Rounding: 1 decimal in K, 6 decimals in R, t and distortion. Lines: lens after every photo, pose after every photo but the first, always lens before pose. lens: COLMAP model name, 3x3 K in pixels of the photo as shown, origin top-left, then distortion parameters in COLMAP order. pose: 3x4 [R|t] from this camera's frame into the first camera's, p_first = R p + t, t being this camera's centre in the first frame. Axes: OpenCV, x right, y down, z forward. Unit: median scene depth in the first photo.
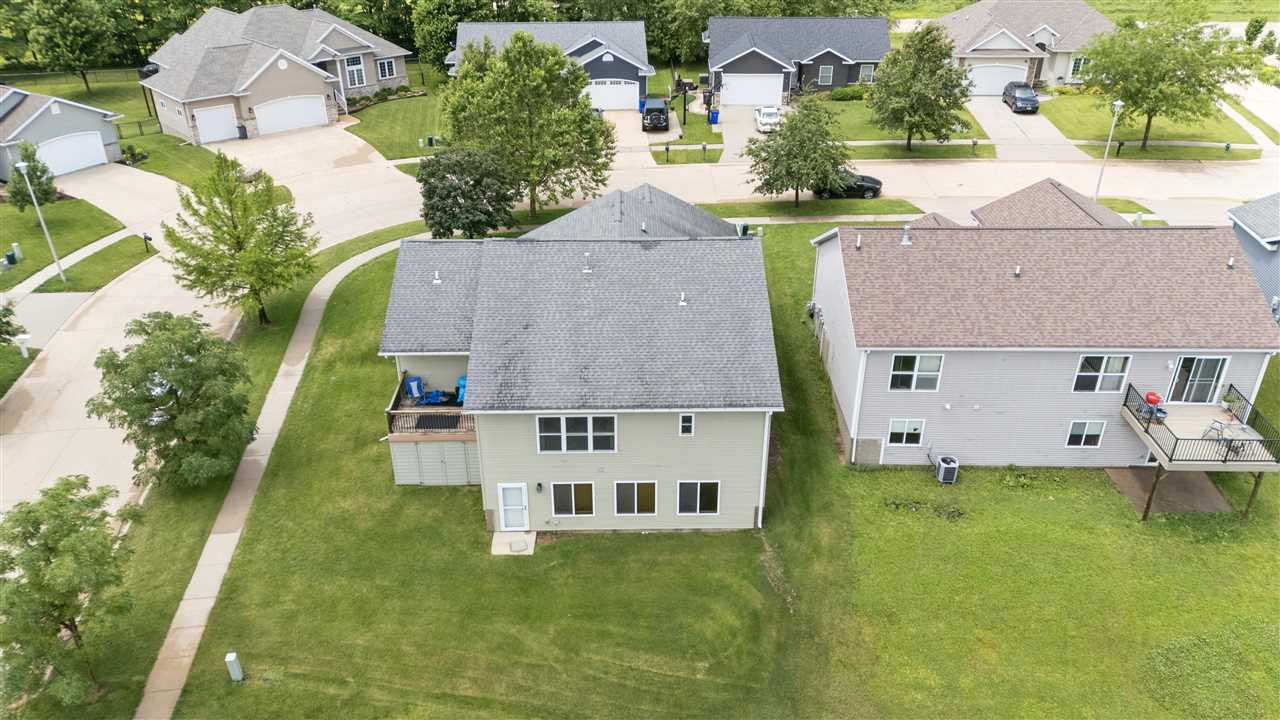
lens RADIAL K [[943.7, 0, 640.0], [0, 943.7, 360.0], [0, 0, 1]] dist [0.063649, -0.000707]
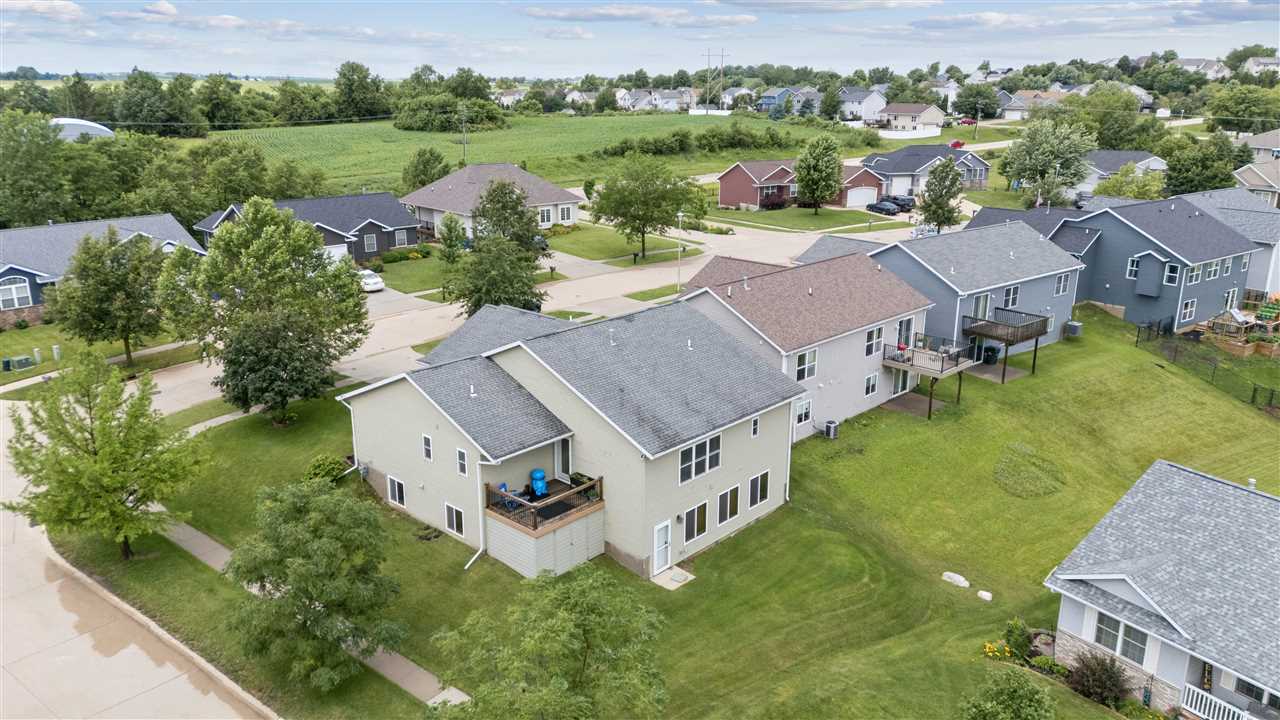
lens RADIAL K [[943.7, 0, 640.0], [0, 943.7, 360.0], [0, 0, 1]] dist [0.063649, -0.000707]
pose [[0.688205, -0.205554, 0.695789, -0.877038], [0.348049, 0.935005, -0.068031, 0.015619], [-0.636582, 0.288987, 0.715018, 0.152745]]
